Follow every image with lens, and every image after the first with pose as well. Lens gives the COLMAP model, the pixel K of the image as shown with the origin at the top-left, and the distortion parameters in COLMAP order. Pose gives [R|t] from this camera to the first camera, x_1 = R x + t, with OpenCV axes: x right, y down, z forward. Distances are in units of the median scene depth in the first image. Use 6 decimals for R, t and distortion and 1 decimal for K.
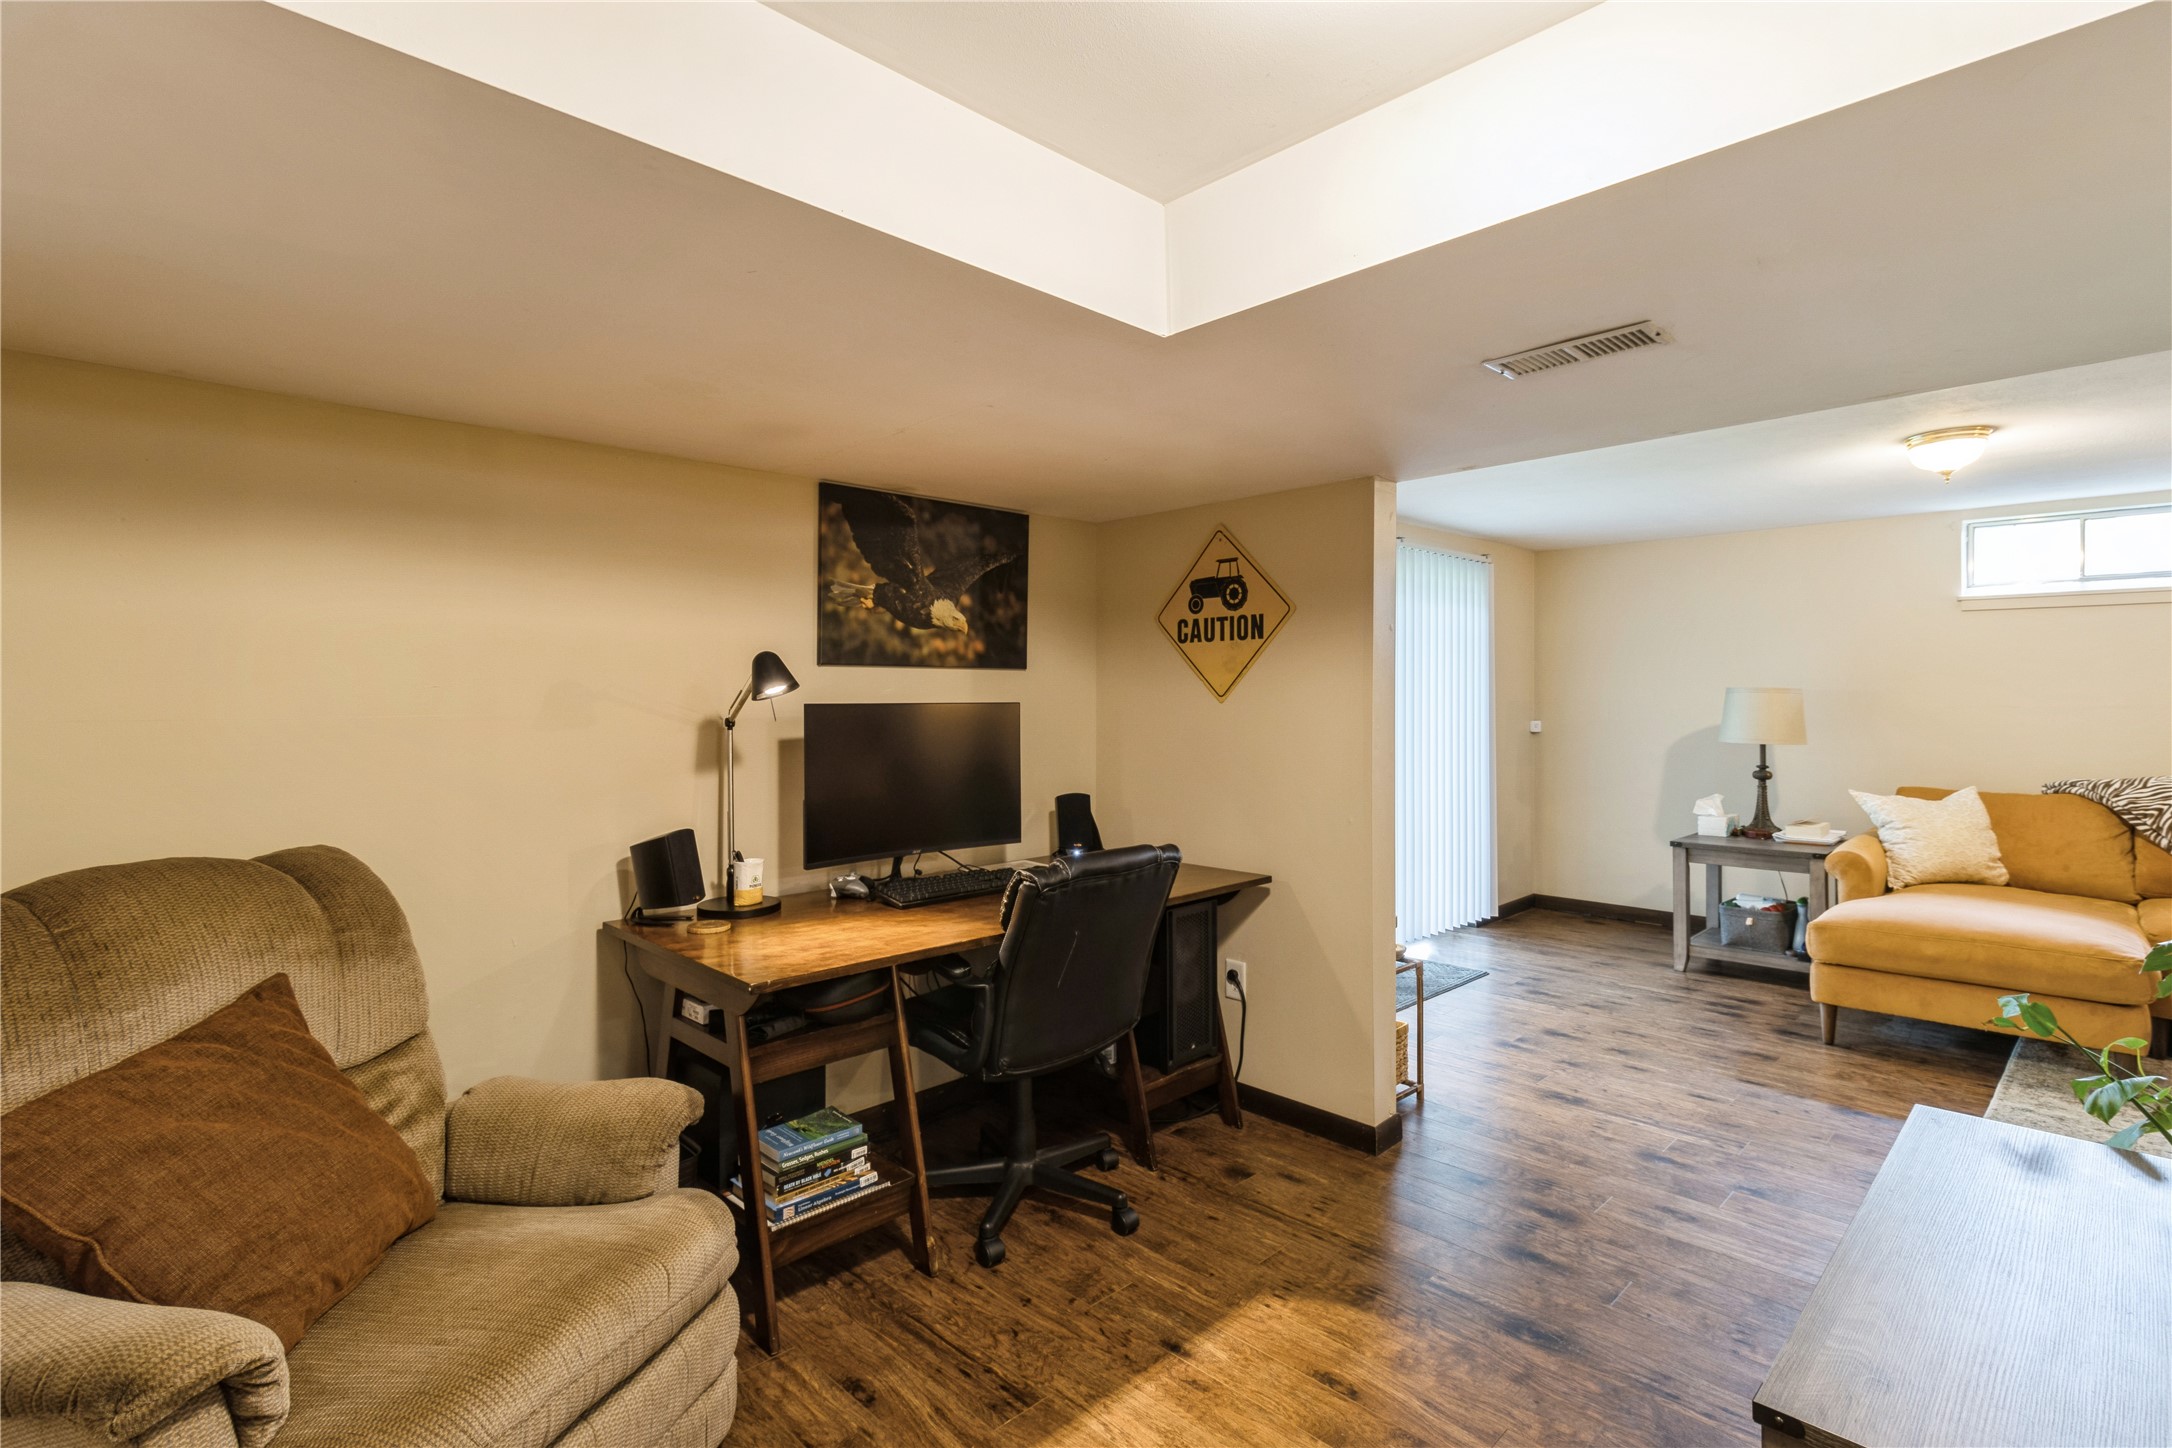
lens RADIAL K [[1046.8, 0, 1084.5], [0, 1046.8, 707.8], [0, 0, 1]] dist [0.002406, 0.000323]
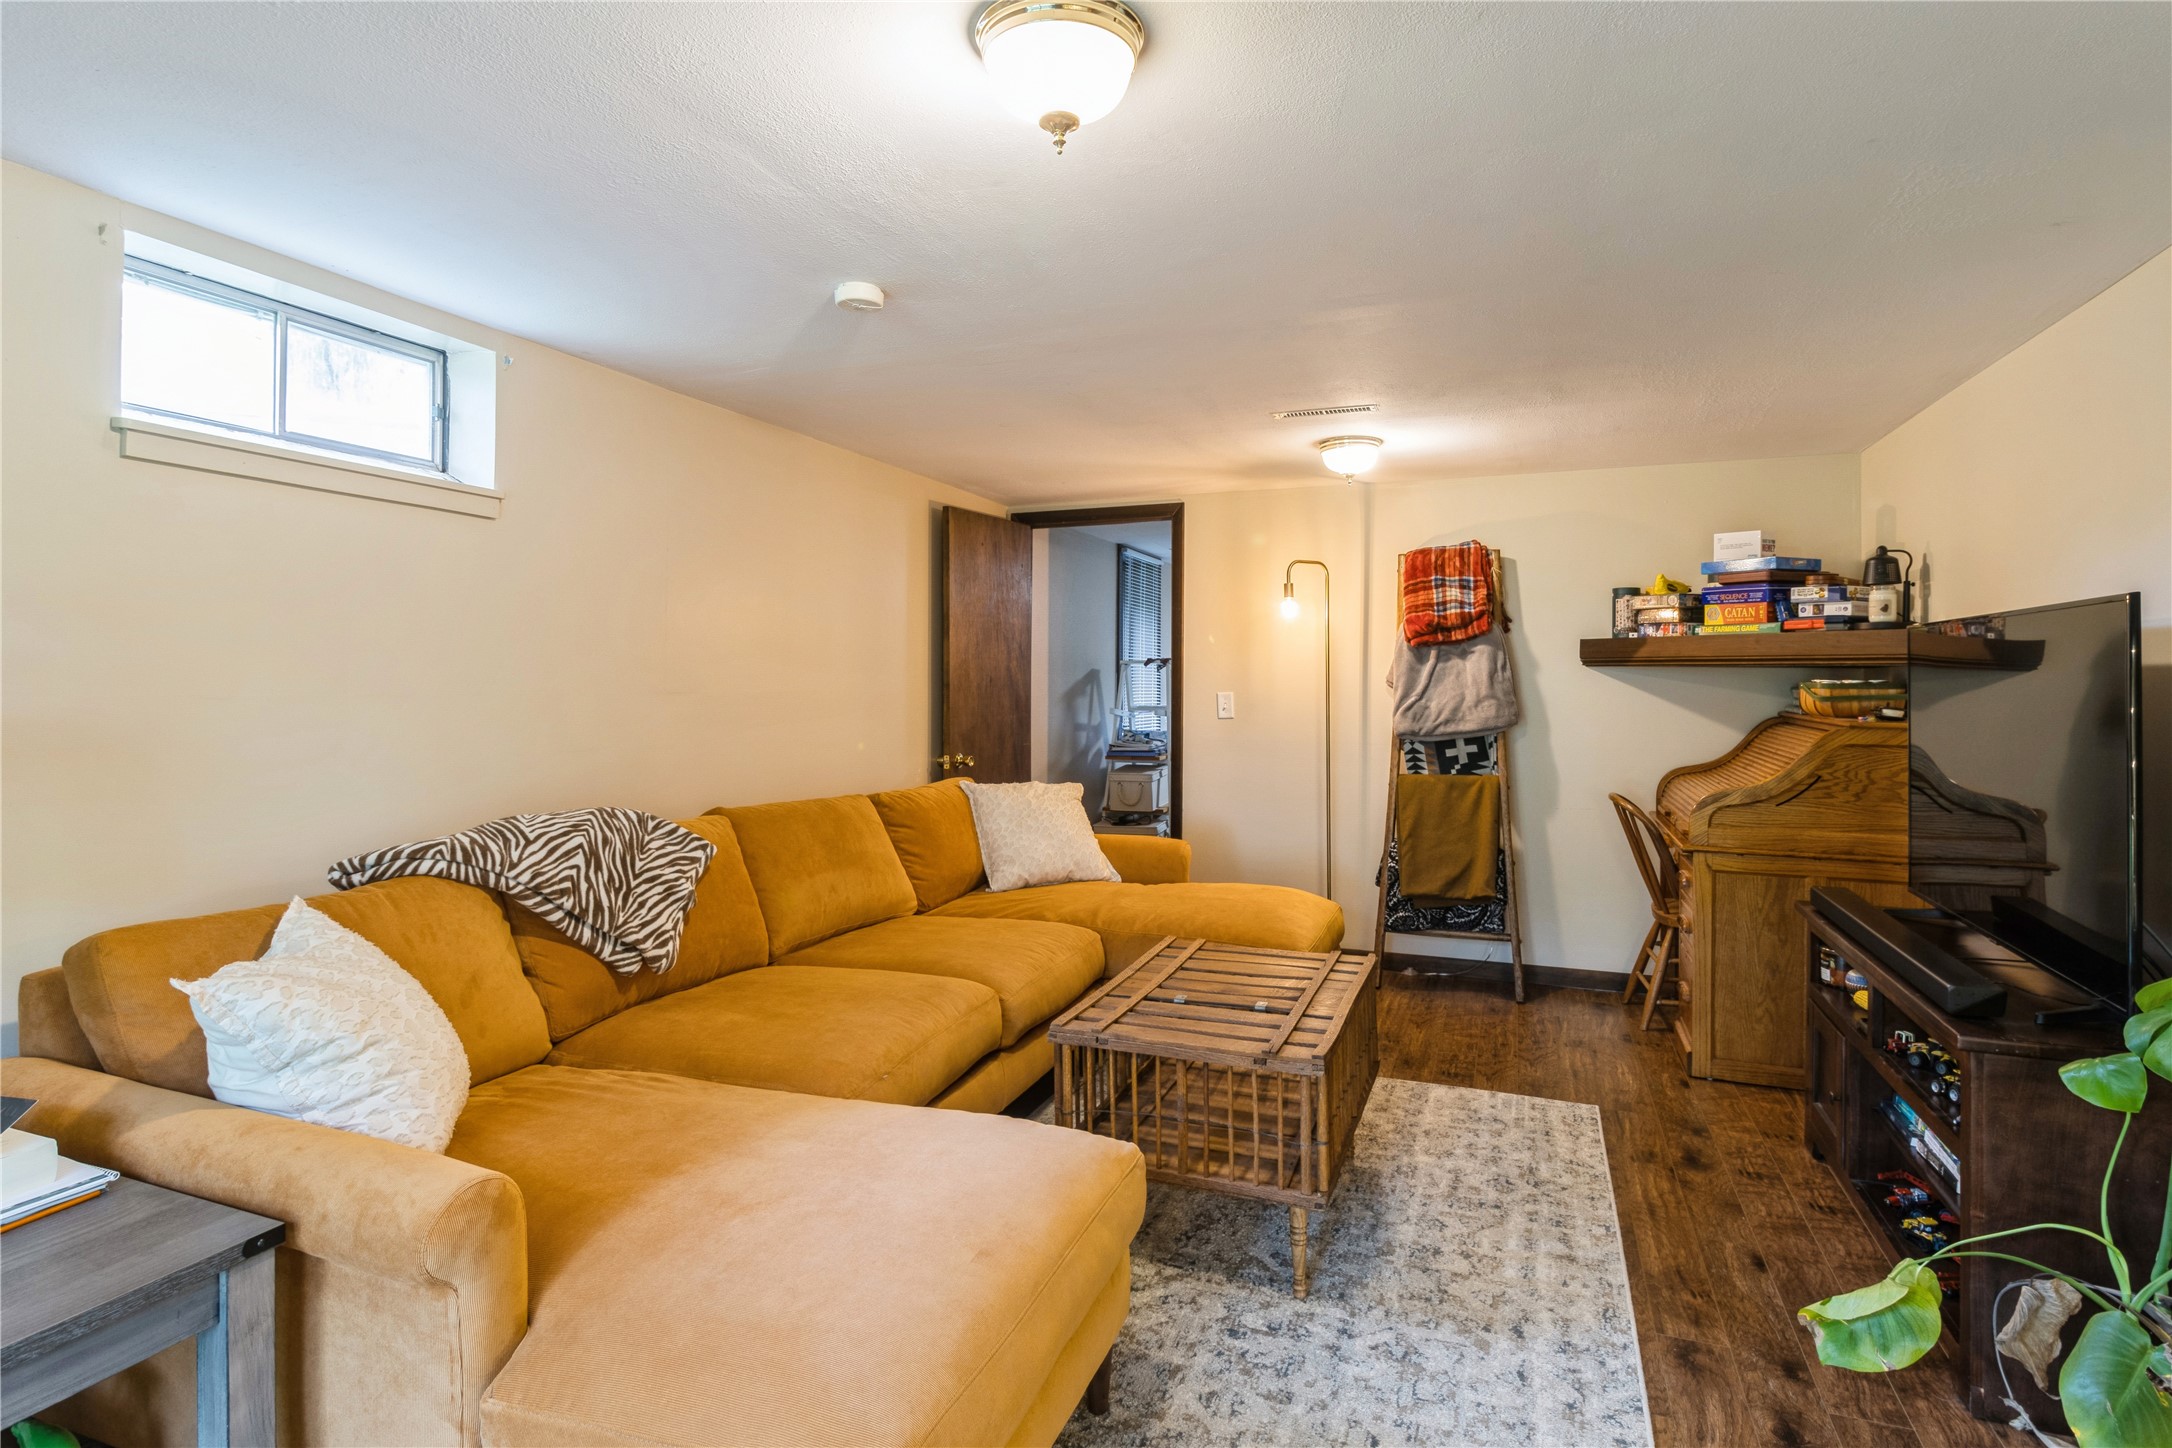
lens RADIAL K [[1108.3, 0, 1082.8], [0, 1108.3, 707.2], [0, 0, 1]] dist [-0.001836, -0.000175]
pose [[-0.383268, -0.004631, 0.923625, 0.493267], [0.006499, 0.999949, 0.007710, 0.002253], [-0.923614, 0.008958, -0.383219, 1.306174]]
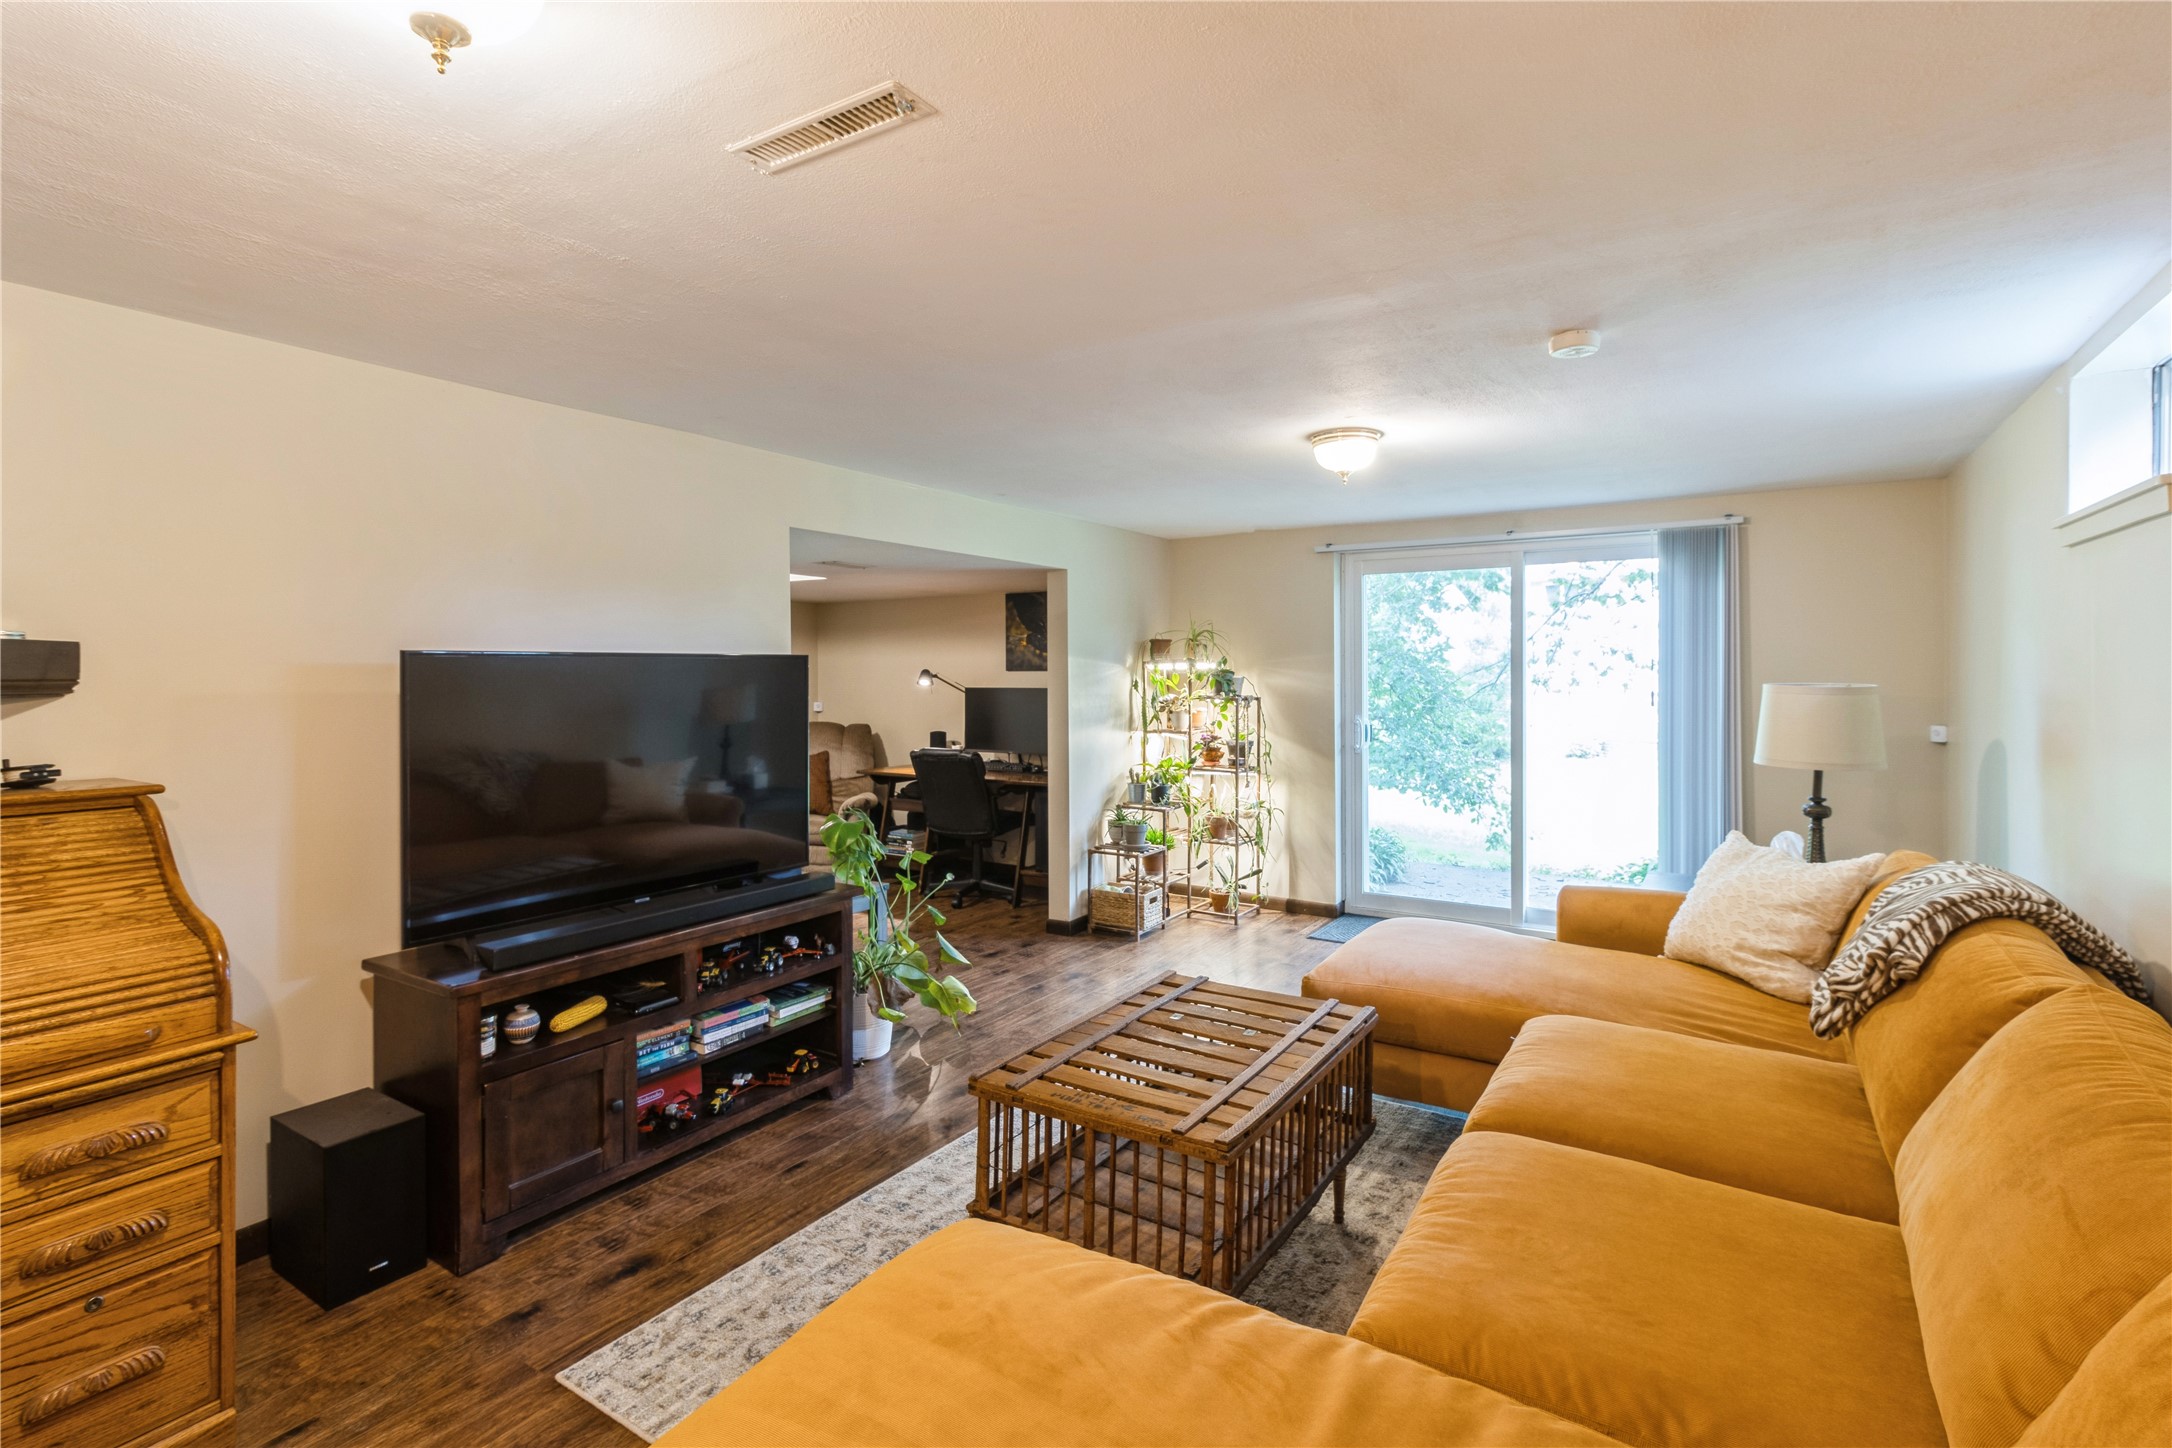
lens RADIAL K [[1046.8, 0, 1067.6], [0, 1046.8, 672.0], [0, 0, 1]] dist [0.002406, 0.000323]
pose [[0.198308, 0.002897, -0.980136, 1.976573], [-0.004834, 0.999986, 0.001977, -0.041554], [0.980128, 0.004346, 0.198319, 0.628226]]
